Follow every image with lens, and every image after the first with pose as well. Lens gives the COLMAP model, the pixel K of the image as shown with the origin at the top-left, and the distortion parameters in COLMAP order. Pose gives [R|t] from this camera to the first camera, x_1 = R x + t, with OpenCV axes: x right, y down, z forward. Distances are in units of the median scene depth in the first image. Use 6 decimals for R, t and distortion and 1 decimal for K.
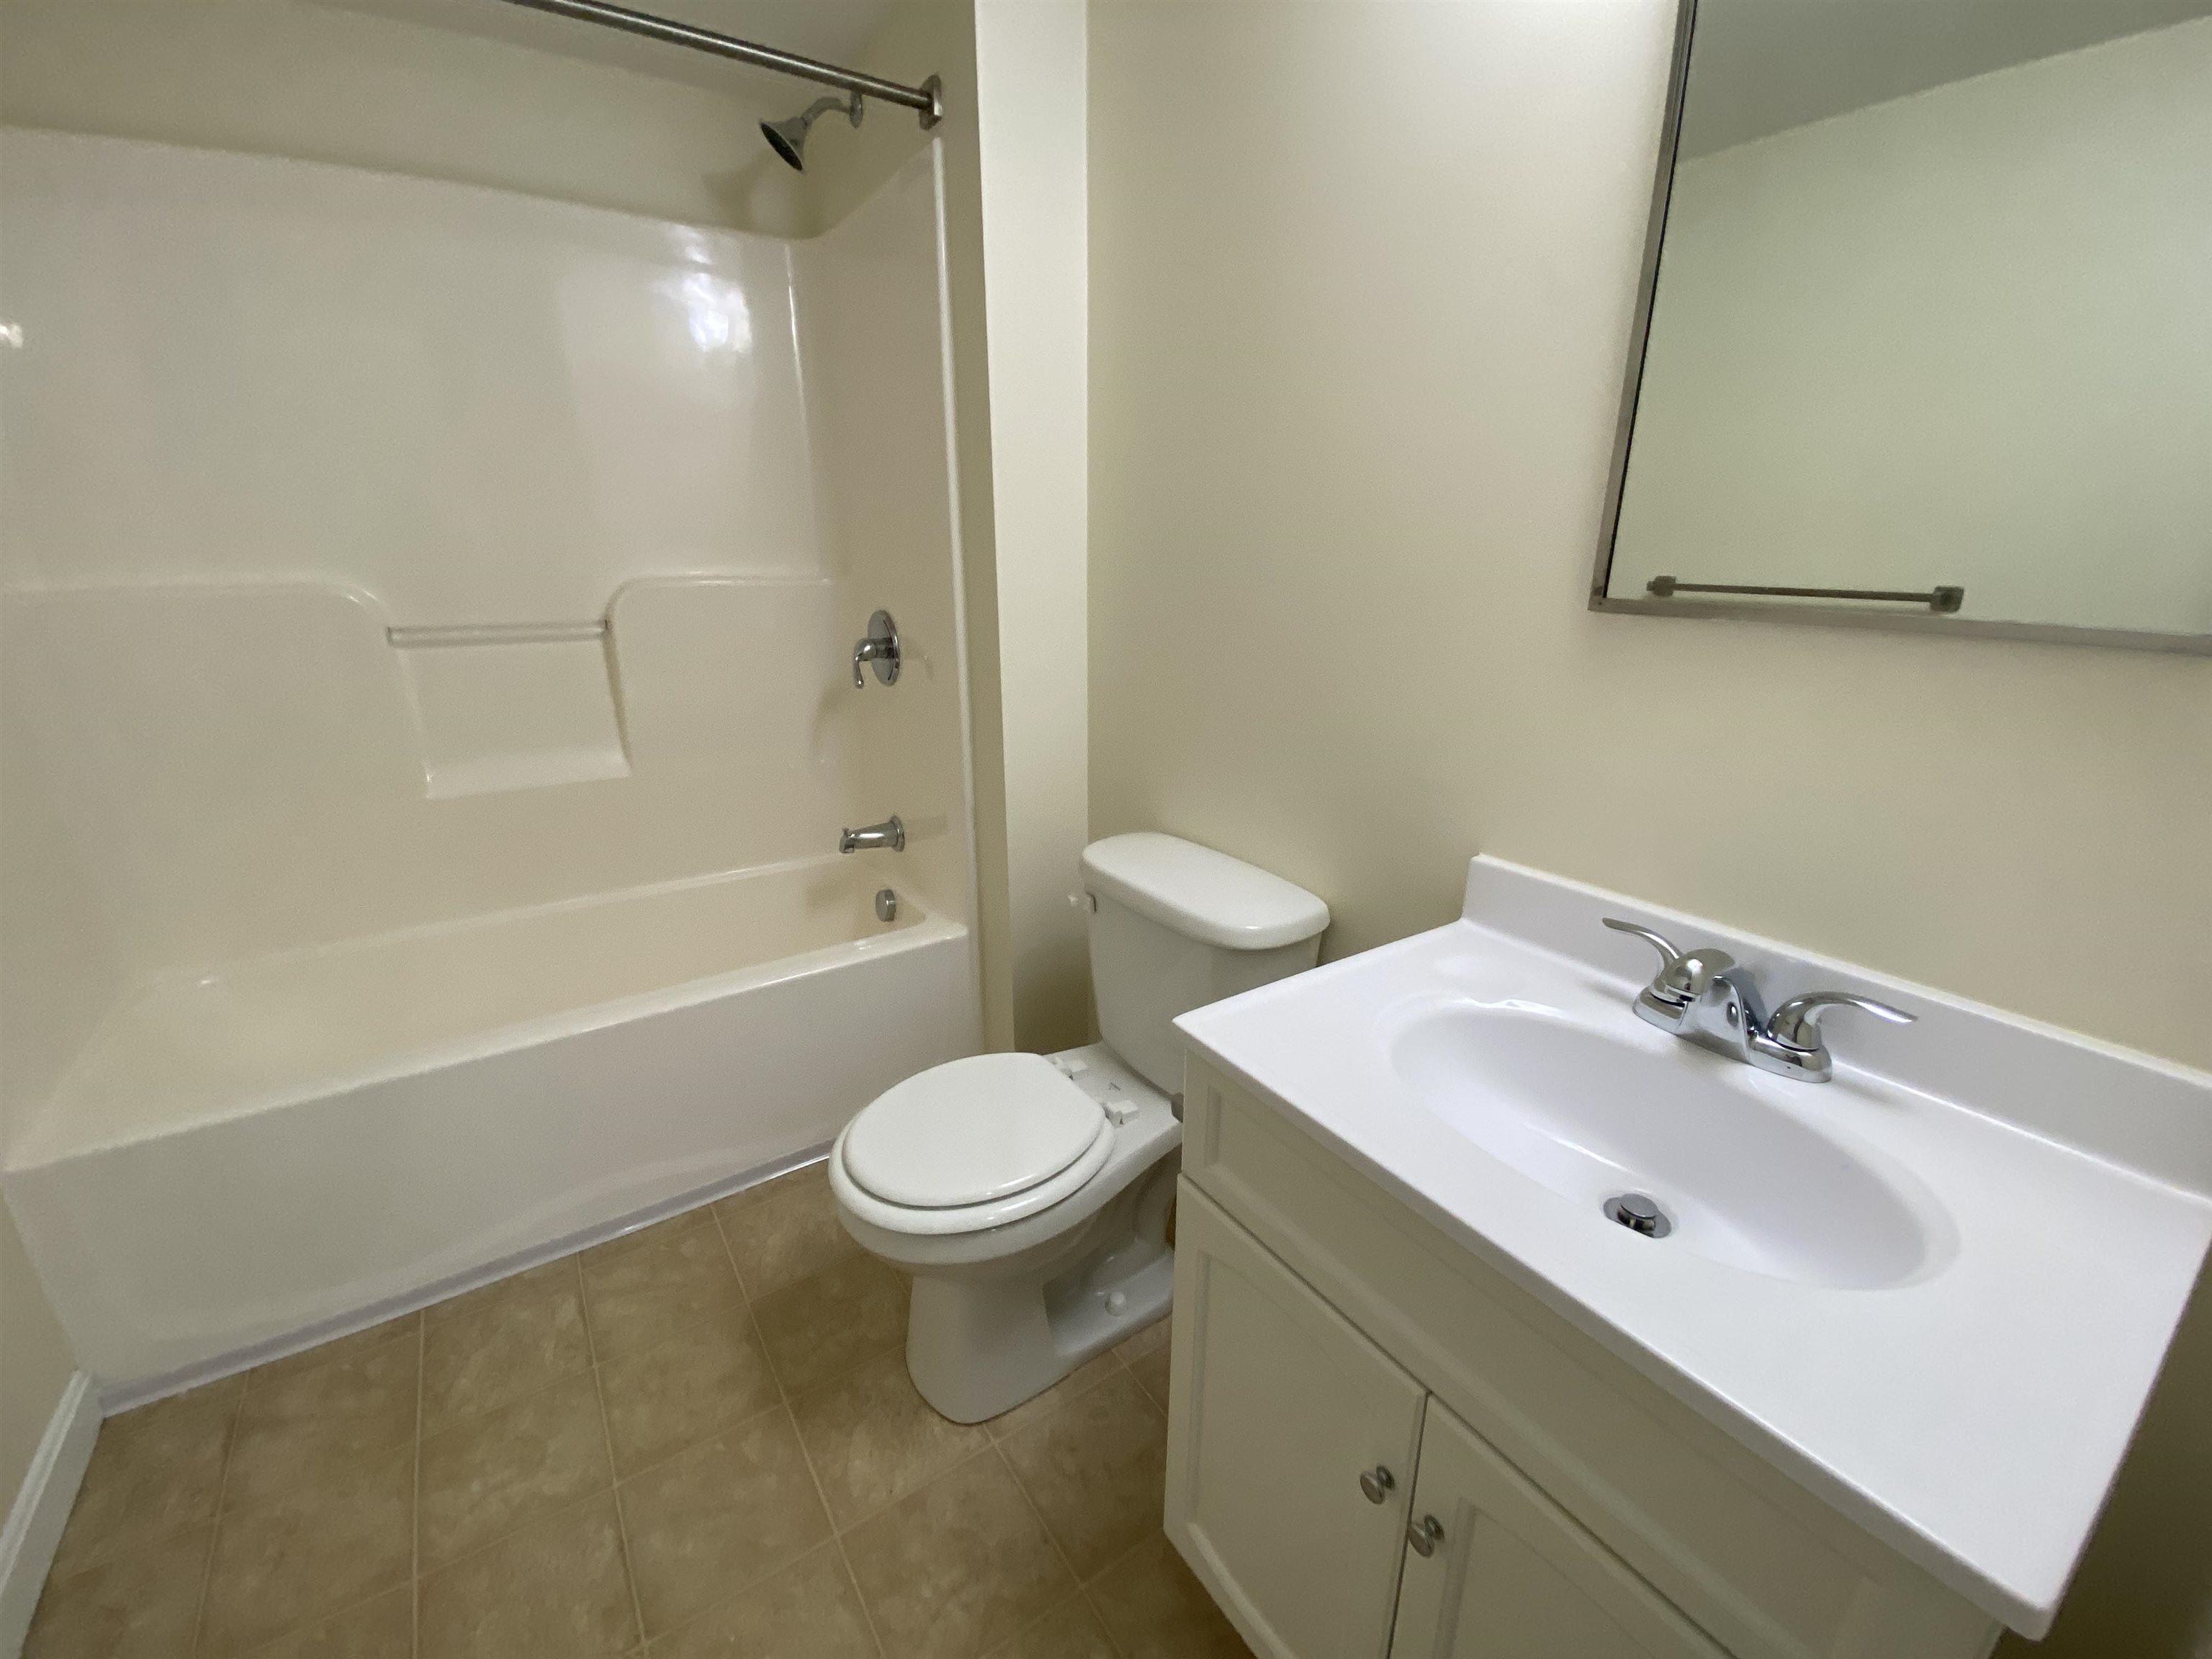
lens RADIAL K [[894.6, 0, 1102.4], [0, 894.6, 822.0], [0, 0, 1]] dist [0.021179, -0.020690]
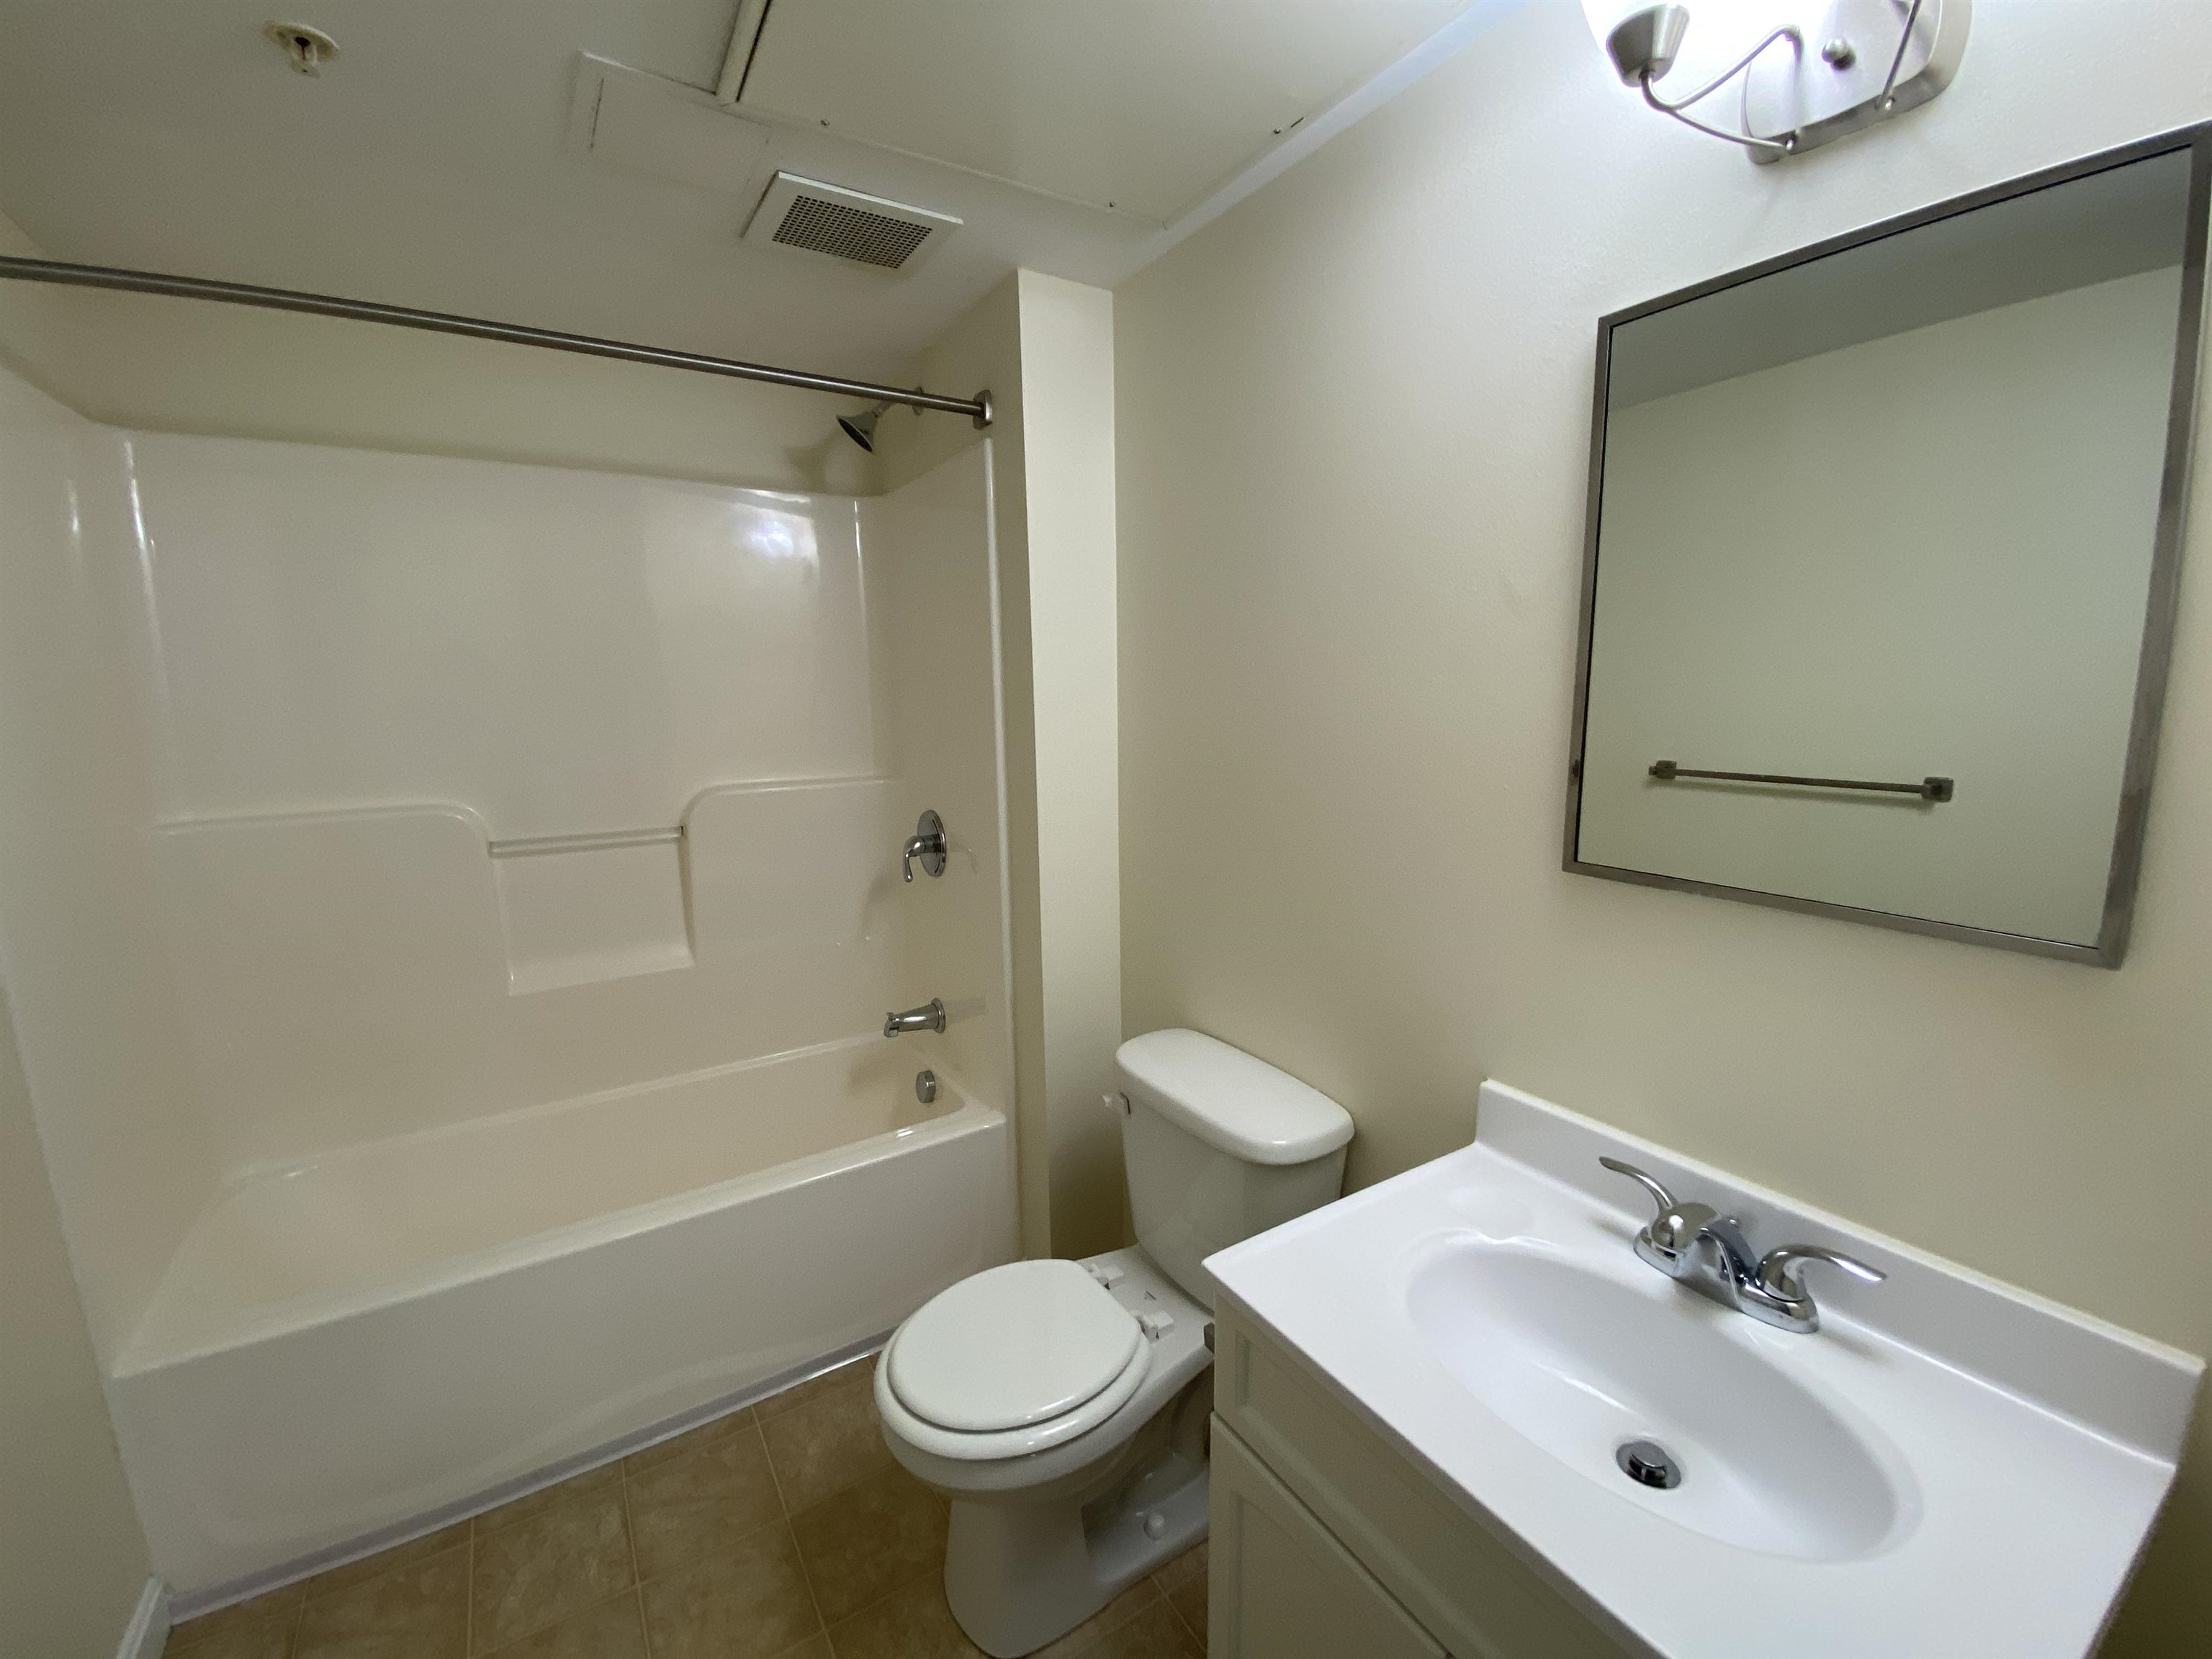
lens RADIAL K [[892.1, 0, 1107.4], [0, 892.1, 831.1], [0, 0, 1]] dist [0.015306, -0.017543]
pose [[0.999363, -0.012833, -0.033303, 0.005431], [0.007970, 0.989801, -0.142232, -0.082724], [0.034789, 0.141876, 0.989273, -0.085605]]
